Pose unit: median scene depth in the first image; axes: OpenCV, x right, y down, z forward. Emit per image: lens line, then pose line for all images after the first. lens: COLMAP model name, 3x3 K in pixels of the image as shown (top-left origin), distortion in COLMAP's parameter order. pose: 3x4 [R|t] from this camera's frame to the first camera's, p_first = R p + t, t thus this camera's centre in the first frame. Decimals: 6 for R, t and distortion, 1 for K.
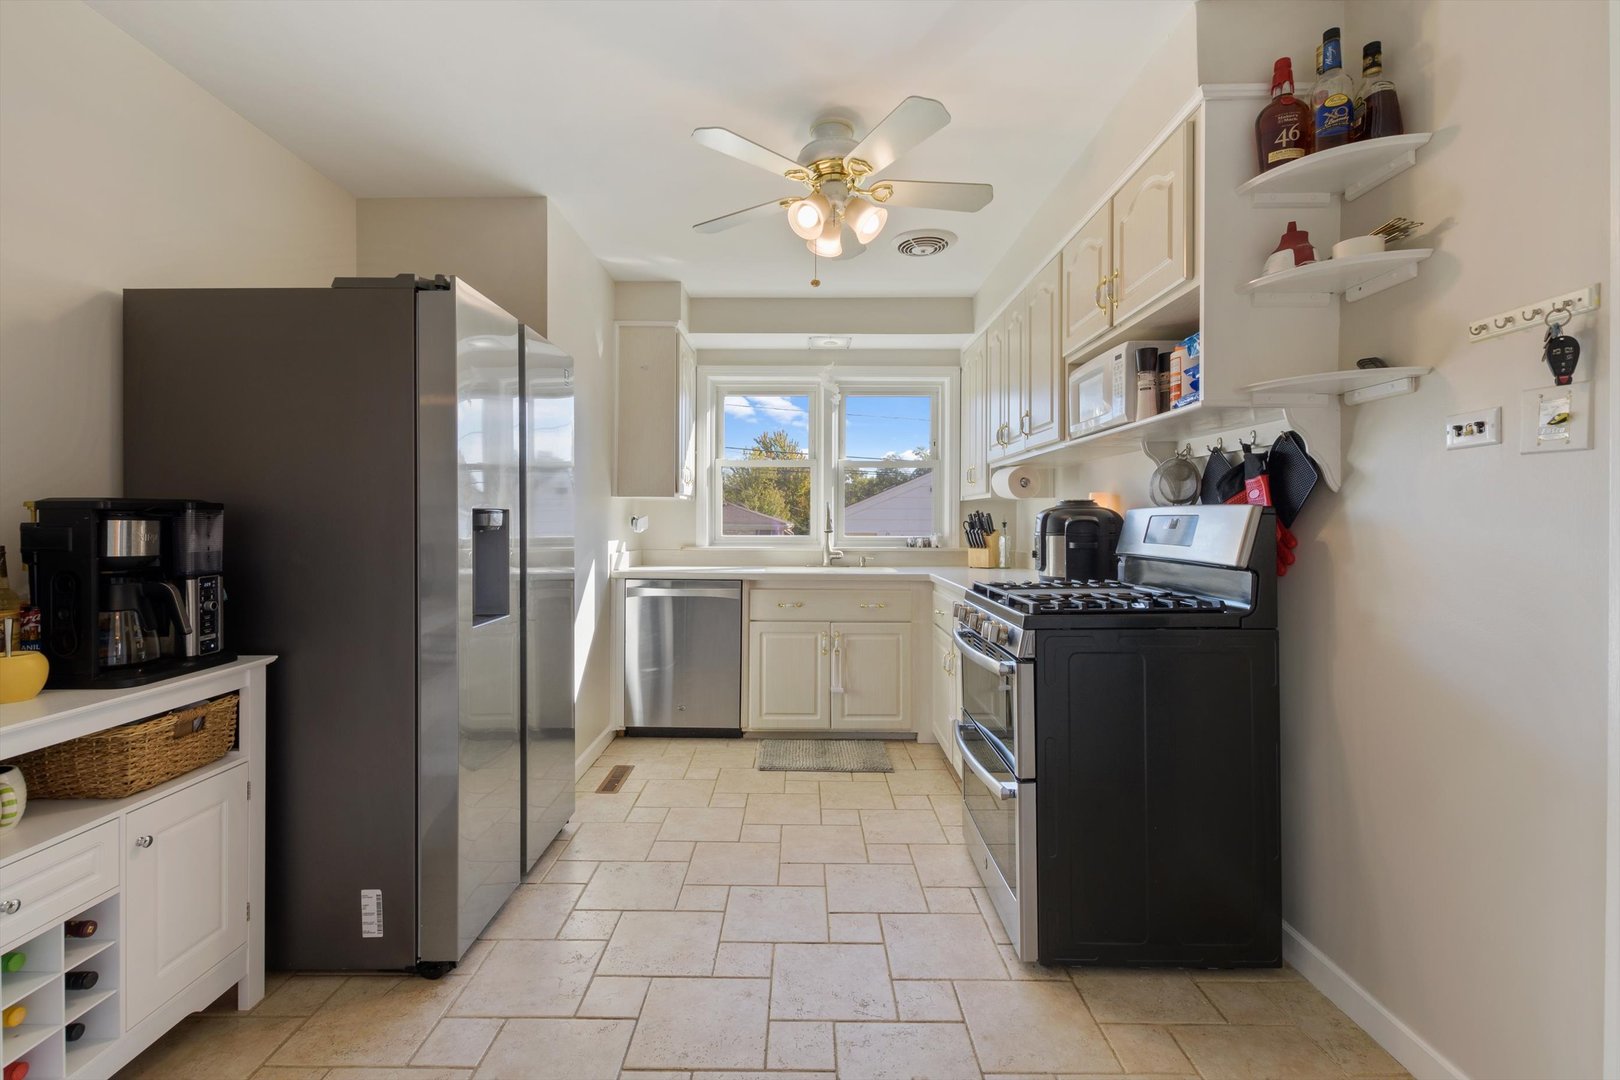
lens RADIAL K [[709.2, 0, 800.9], [0, 709.2, 525.9], [0, 0, 1]] dist [0.000072, -0.000877]
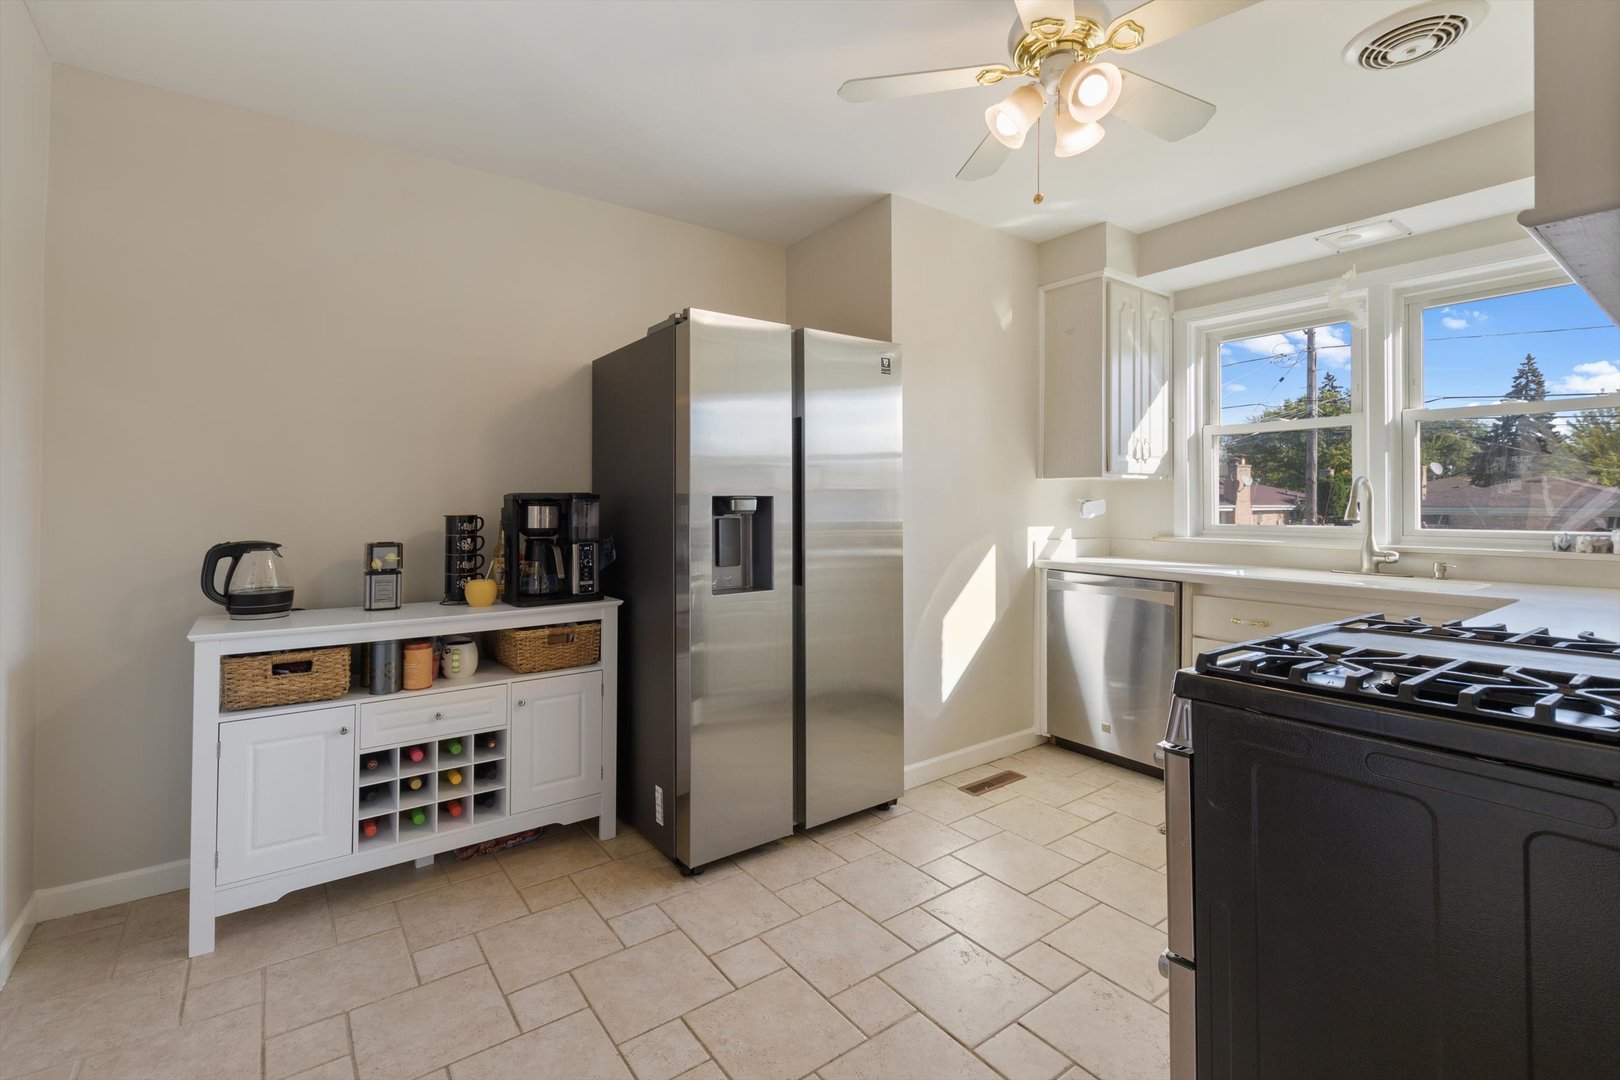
lens RADIAL K [[709.2, 0, 771.7], [0, 709.2, 500.2], [0, 0, 1]] dist [0.000072, -0.000877]
pose [[0.590543, -0.005324, -0.806989, 0.584540], [-0.004092, 0.999946, -0.009592, -0.006766], [0.806996, 0.008967, 0.590489, 0.390055]]
